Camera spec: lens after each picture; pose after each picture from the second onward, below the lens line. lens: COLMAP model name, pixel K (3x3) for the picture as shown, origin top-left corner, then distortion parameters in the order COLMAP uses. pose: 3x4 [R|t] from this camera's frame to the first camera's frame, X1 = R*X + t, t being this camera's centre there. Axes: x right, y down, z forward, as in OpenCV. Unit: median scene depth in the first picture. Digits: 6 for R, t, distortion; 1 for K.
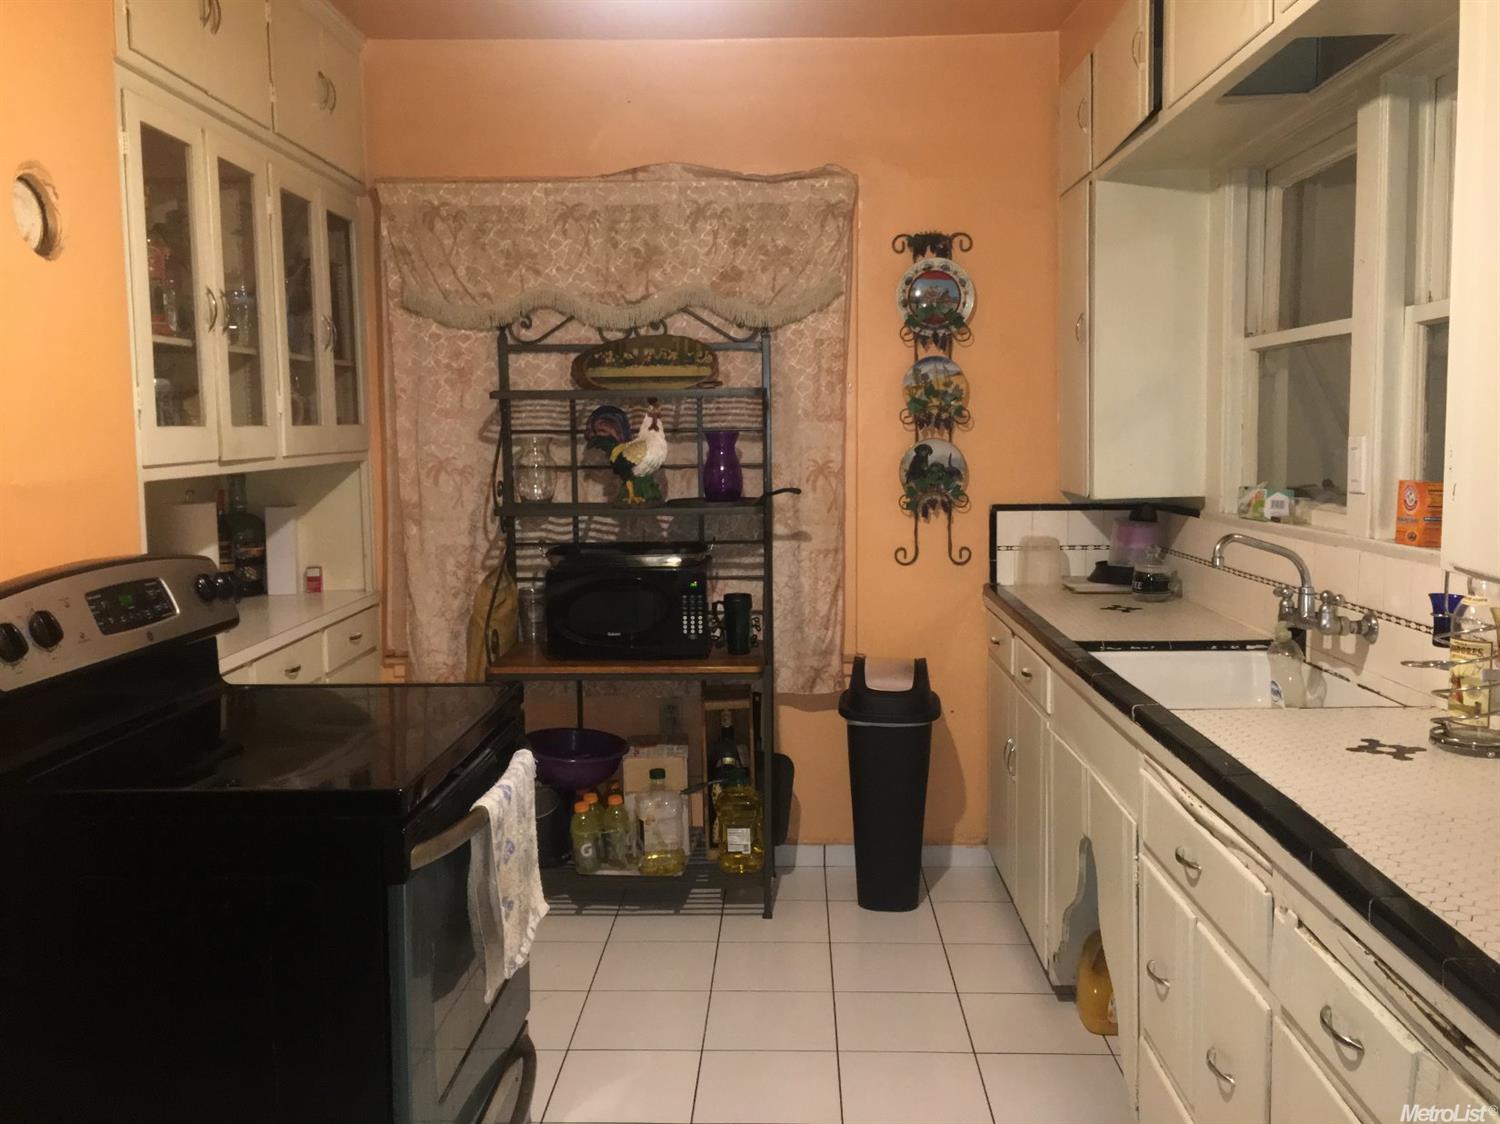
lens RADIAL K [[1260.2, 0, 750.0], [0, 1260.2, 562.0], [0, 0, 1]] dist [0.091865, -0.122073]
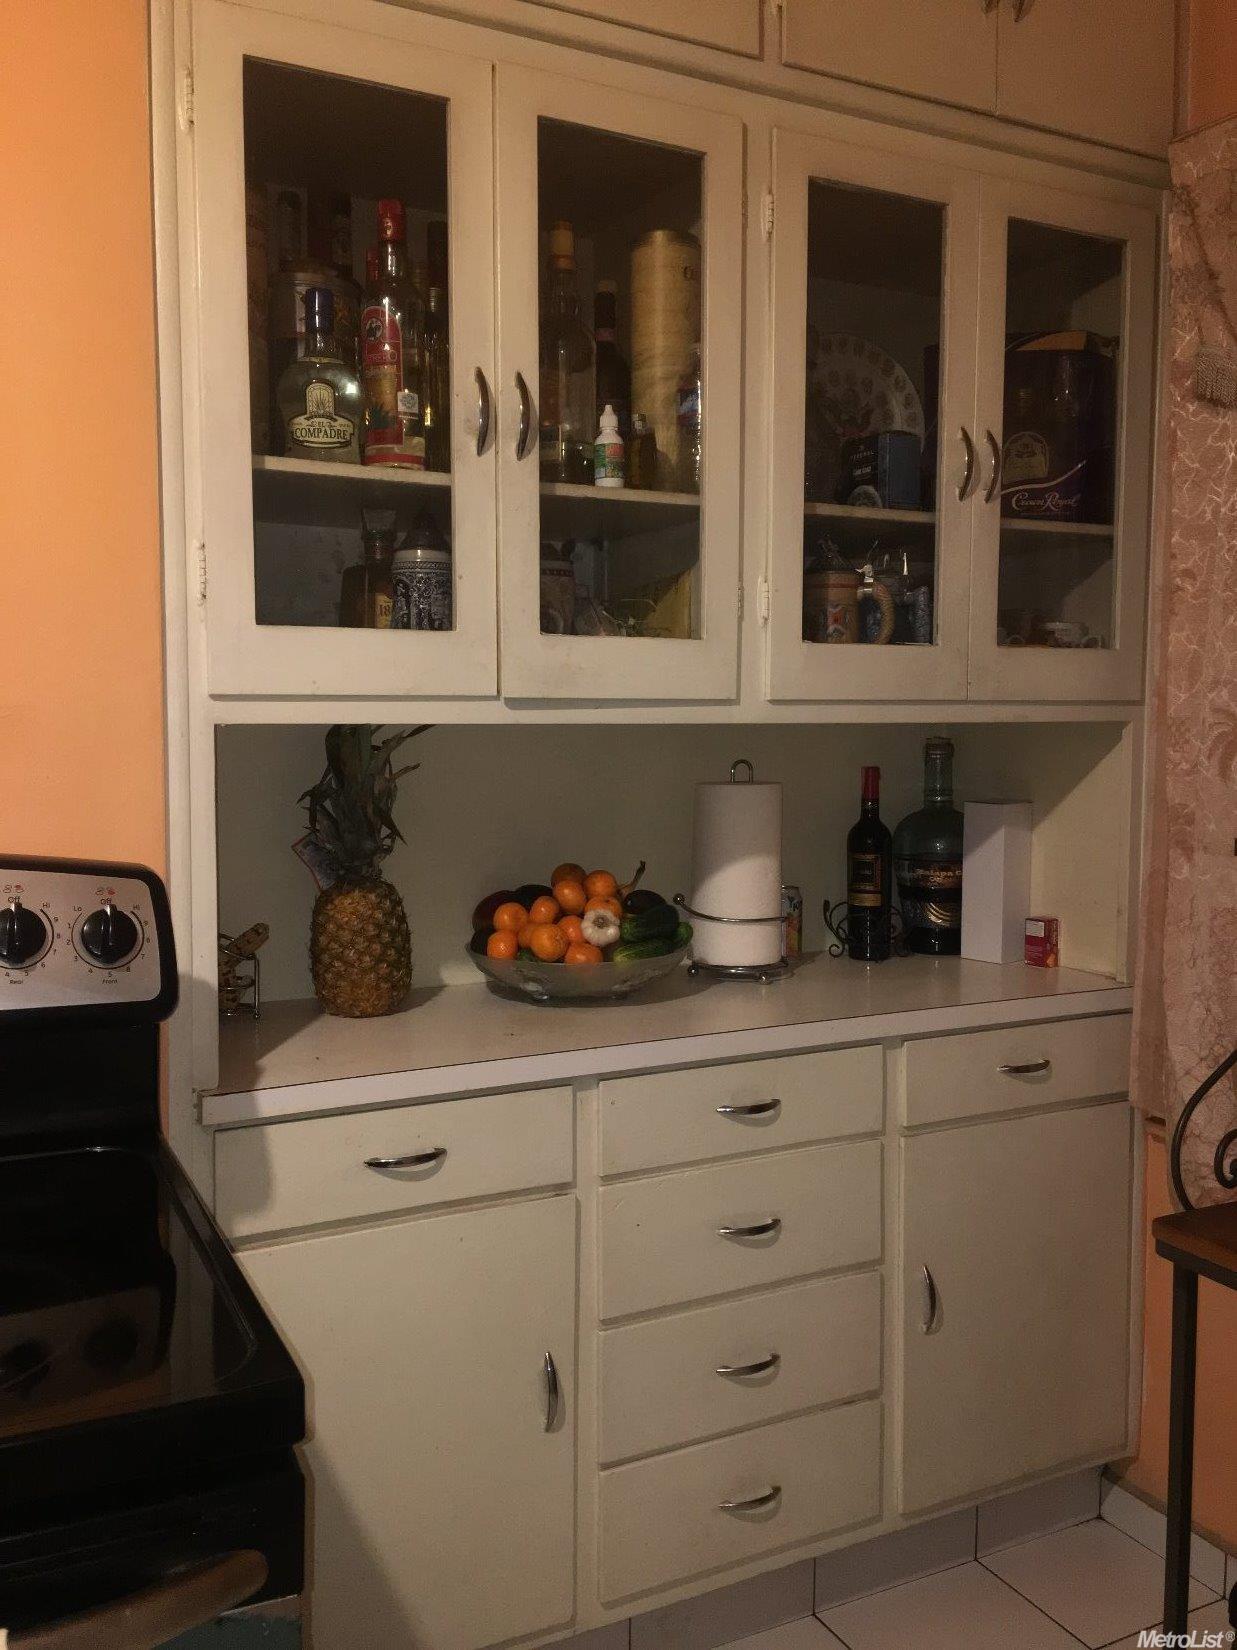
lens RADIAL K [[1386.3, 0, 618.5], [0, 1386.3, 825.0], [0, 0, 1]] dist [0.091865, -0.122073]
pose [[0.479364, 0.076373, -0.874287, 0.061652], [-0.102074, 0.994297, 0.030890, -0.025254], [0.871660, 0.074434, 0.484426, 0.389355]]
